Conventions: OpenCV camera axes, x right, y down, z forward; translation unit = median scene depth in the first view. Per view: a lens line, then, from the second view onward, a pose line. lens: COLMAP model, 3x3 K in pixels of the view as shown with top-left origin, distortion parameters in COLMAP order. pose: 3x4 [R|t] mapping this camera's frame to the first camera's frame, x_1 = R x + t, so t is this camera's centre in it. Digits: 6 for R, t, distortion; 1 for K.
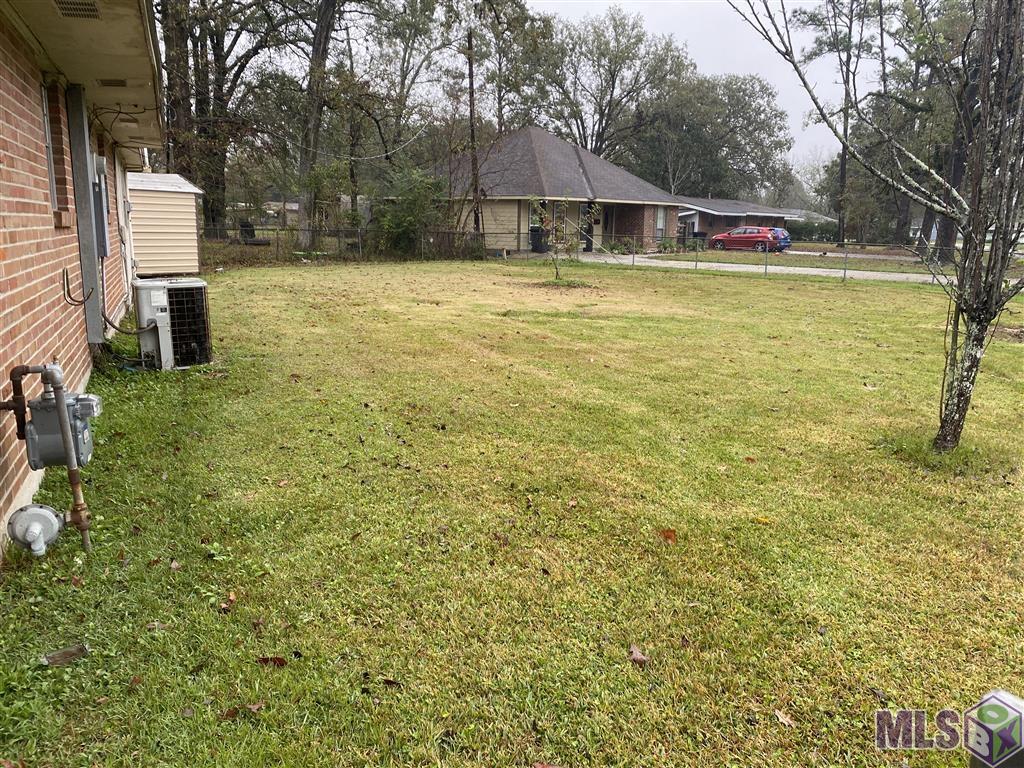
lens RADIAL K [[778.4, 0, 511.1], [0, 778.4, 385.4], [0, 0, 1]] dist [0.006755, 0.001706]
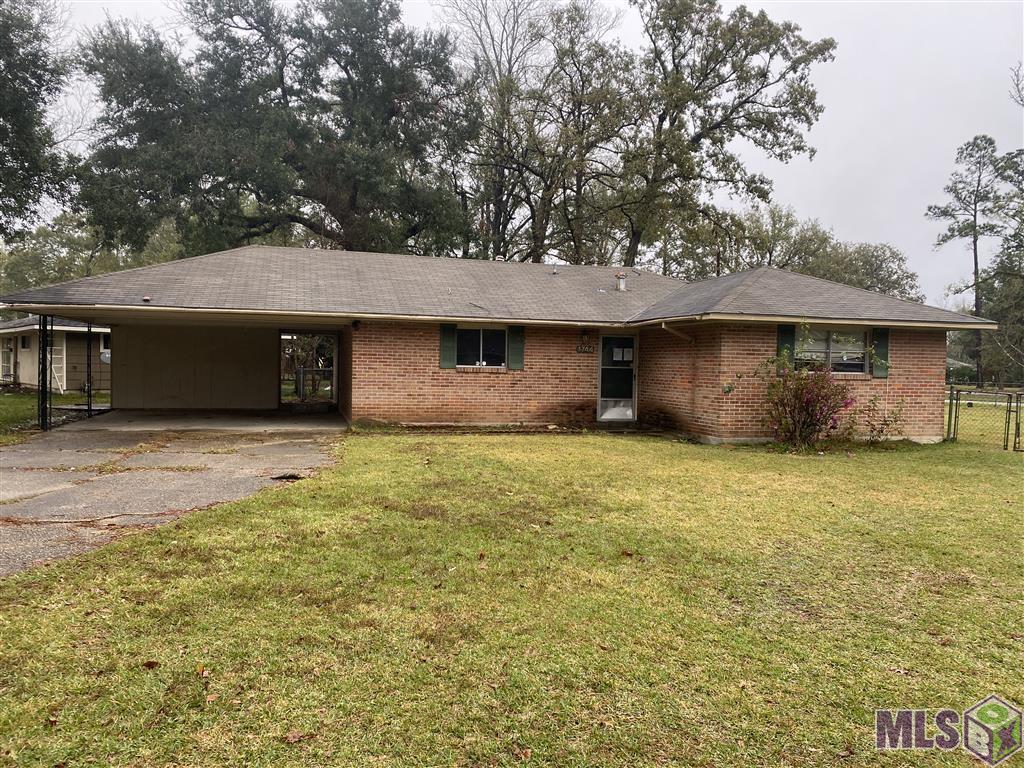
lens RADIAL K [[778.4, 0, 512.5], [0, 778.4, 381.9], [0, 0, 1]] dist [0.006755, 0.001706]
pose [[0.991260, -0.006586, -0.131761, -0.106427], [-0.018110, 0.982504, -0.185356, 0.036997], [0.130676, 0.186123, 0.973798, -0.205057]]
